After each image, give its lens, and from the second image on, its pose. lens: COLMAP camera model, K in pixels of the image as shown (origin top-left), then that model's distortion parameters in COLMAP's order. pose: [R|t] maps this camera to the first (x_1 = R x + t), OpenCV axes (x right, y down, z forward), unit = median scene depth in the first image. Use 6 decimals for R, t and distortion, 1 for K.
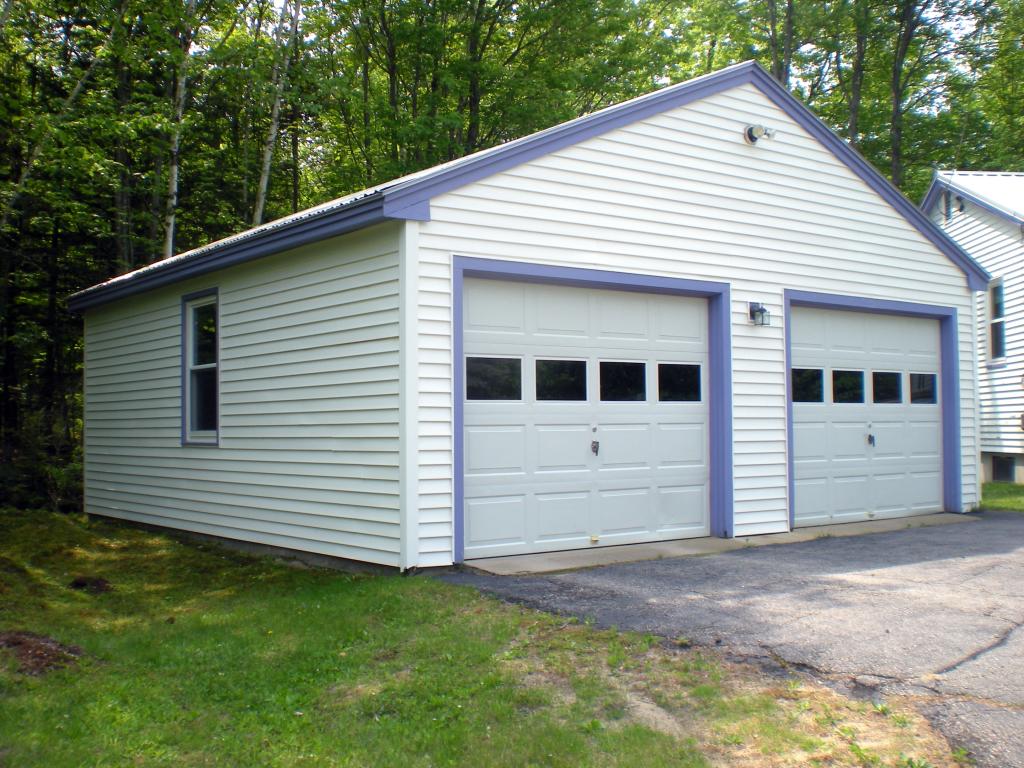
lens RADIAL K [[1164.5, 0, 512.0], [0, 1164.5, 384.0], [0, 0, 1]] dist [-0.070584, -0.235697]
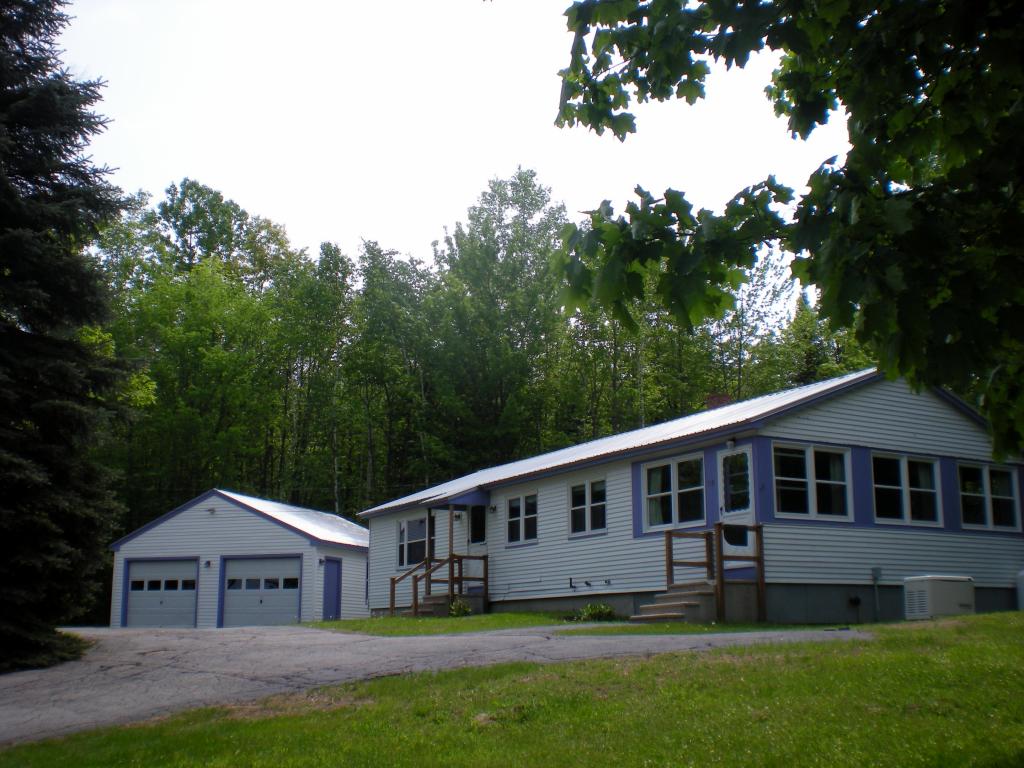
lens RADIAL K [[1139.4, 0, 512.0], [0, 1139.4, 384.0], [0, 0, 1]] dist [-0.105391, -0.050921]
pose [[0.530529, -0.180712, -0.828180, 3.504640], [0.035212, 0.980866, -0.191472, 0.086190], [0.846935, 0.072420, 0.526741, -0.050918]]
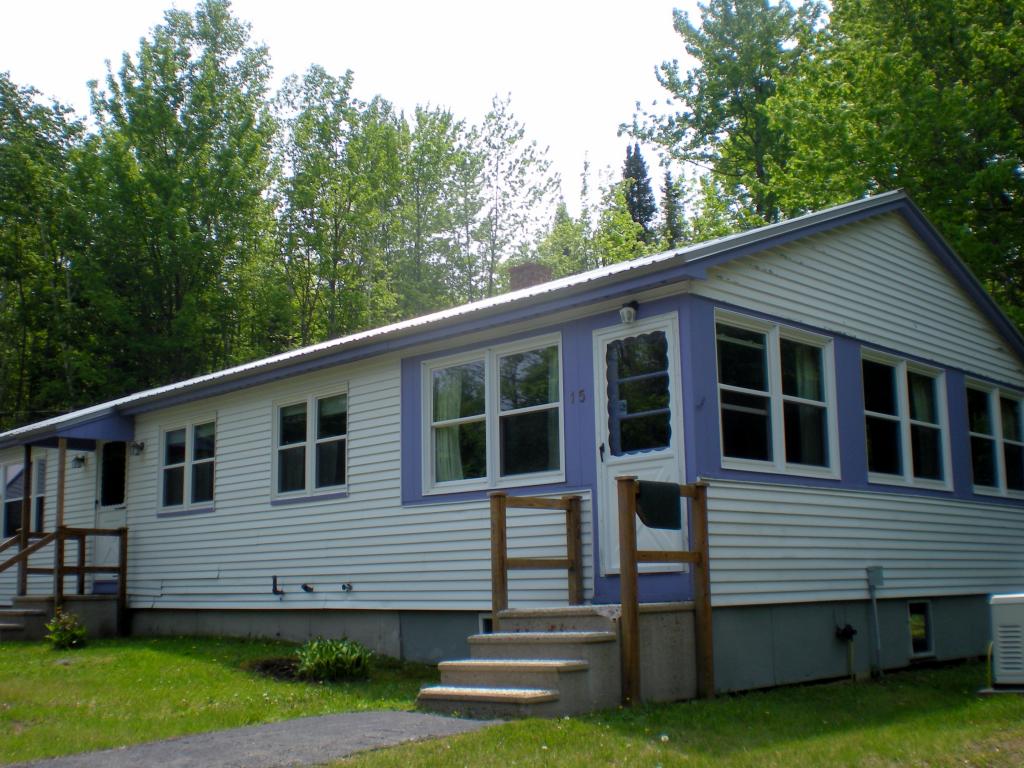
lens RADIAL K [[1164.5, 0, 512.0], [0, 1164.5, 384.0], [0, 0, 1]] dist [-0.070584, -0.235697]
pose [[0.732506, -0.125960, -0.669006, 2.672519], [0.042112, 0.989235, -0.140143, 0.018009], [0.679456, 0.074482, 0.729926, 0.515265]]
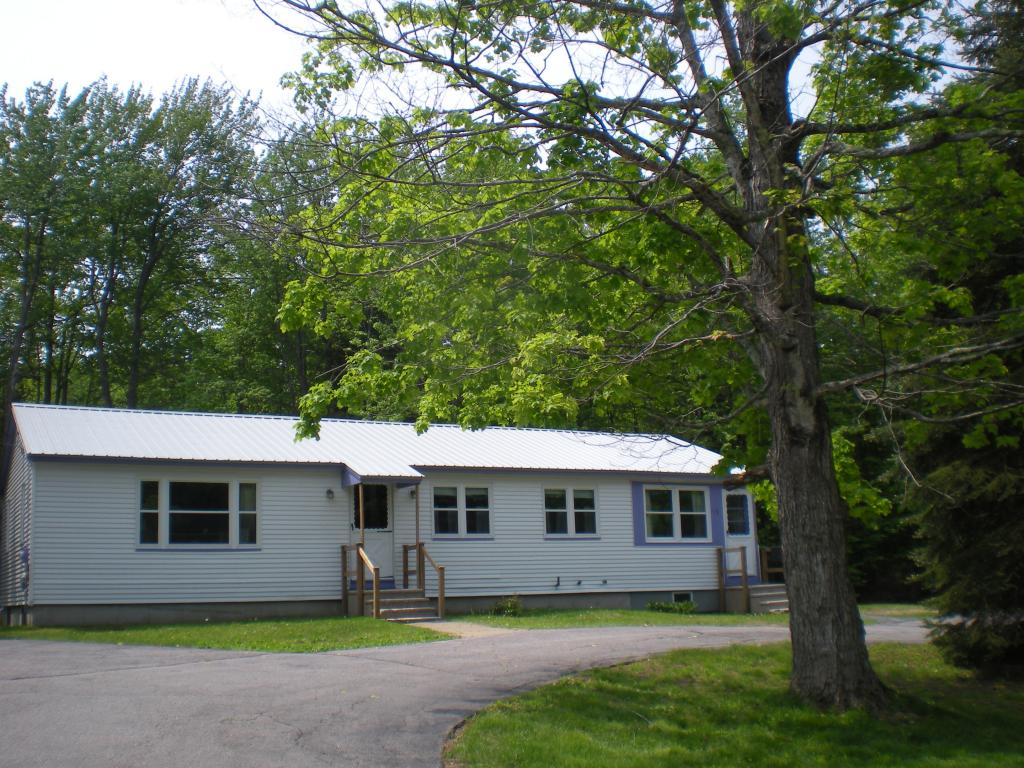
lens RADIAL K [[1164.5, 0, 512.0], [0, 1164.5, 384.0], [0, 0, 1]] dist [-0.070584, -0.235697]
pose [[0.870920, 0.071331, 0.486221, 0.369087], [0.006127, 0.987757, -0.155882, 0.017244], [-0.491387, 0.138740, 0.859820, -0.825026]]
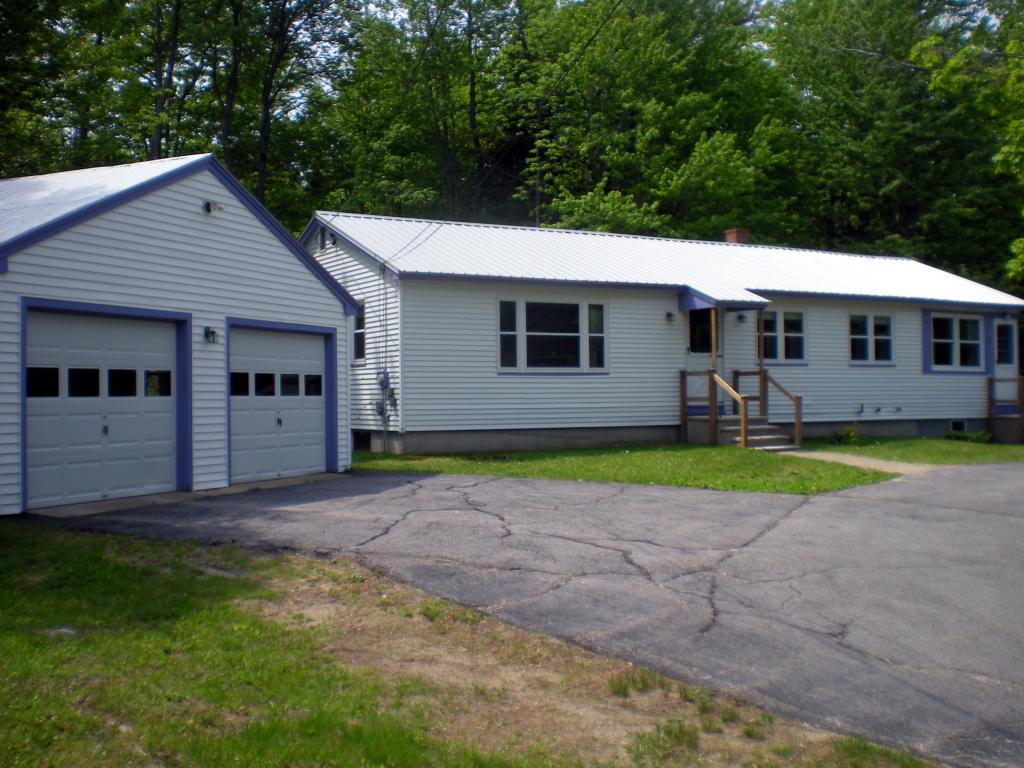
lens RADIAL K [[1174.6, 0, 512.0], [0, 1174.6, 384.0], [0, 0, 1]] dist [-0.076357, -0.213052]
pose [[0.850602, 0.007159, 0.525761, -0.220531], [-0.019059, 0.999670, 0.017223, -0.030895], [-0.525464, -0.024671, 0.850458, -0.406365]]
